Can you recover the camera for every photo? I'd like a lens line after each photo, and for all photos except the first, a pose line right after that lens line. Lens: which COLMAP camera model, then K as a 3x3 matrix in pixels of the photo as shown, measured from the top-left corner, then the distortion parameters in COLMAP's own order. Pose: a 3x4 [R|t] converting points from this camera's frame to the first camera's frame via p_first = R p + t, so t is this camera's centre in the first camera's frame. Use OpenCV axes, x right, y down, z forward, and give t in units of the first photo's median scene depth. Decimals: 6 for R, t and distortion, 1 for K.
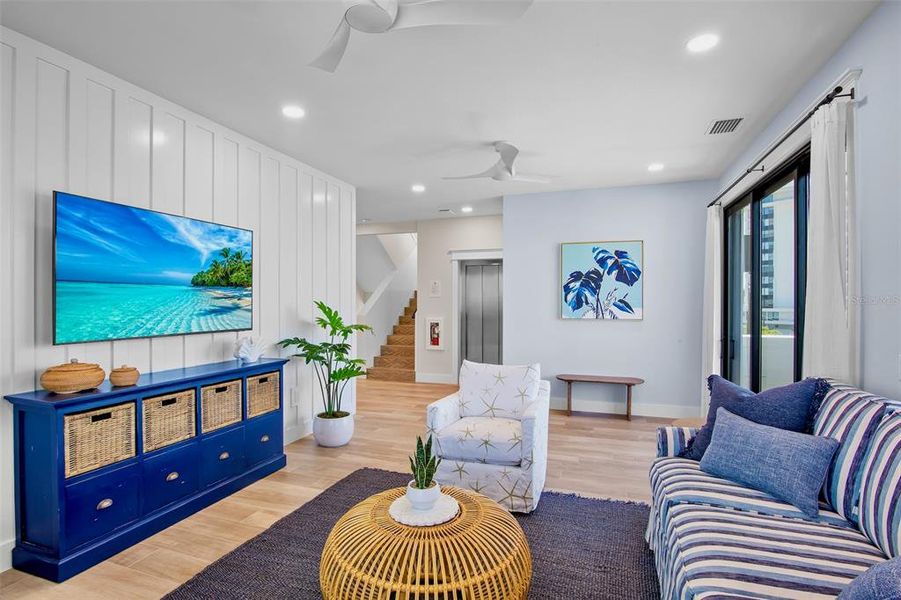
lens RADIAL K [[445.0, 0, 455.8], [0, 445.0, 301.2], [0, 0, 1]] dist [-0.020200, -0.000502]
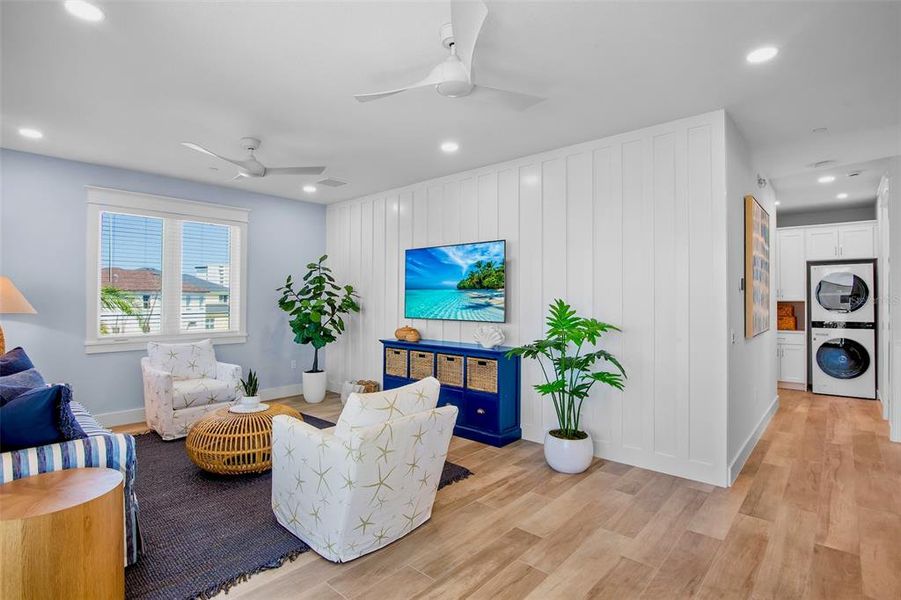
lens RADIAL K [[445.0, 0, 454.6], [0, 445.0, 297.0], [0, 0, 1]] dist [-0.020200, -0.000502]
pose [[-0.374227, -0.005606, -0.927320, 0.789161], [-0.015017, 0.999887, 0.000016, -0.008128], [0.927216, 0.013932, -0.374269, 1.462201]]
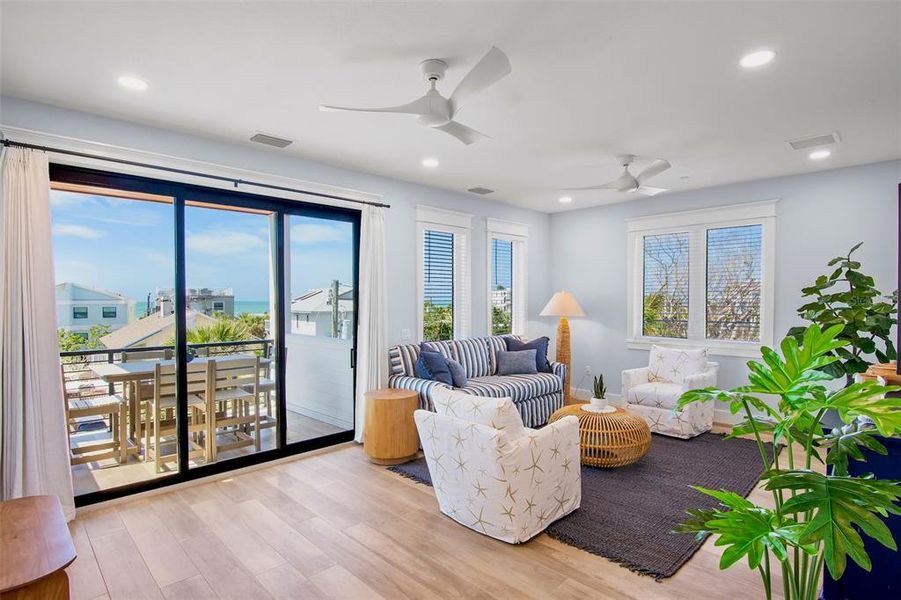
lens RADIAL K [[470.7, 0, 448.9], [0, 470.7, 300.5], [0, 0, 1]] dist [-0.001018, 0.000006]
pose [[-0.894561, 0.004100, 0.446927, -0.257228], [0.011260, 0.999847, 0.013365, -0.042462], [-0.446804, 0.016989, -0.894471, 1.919676]]
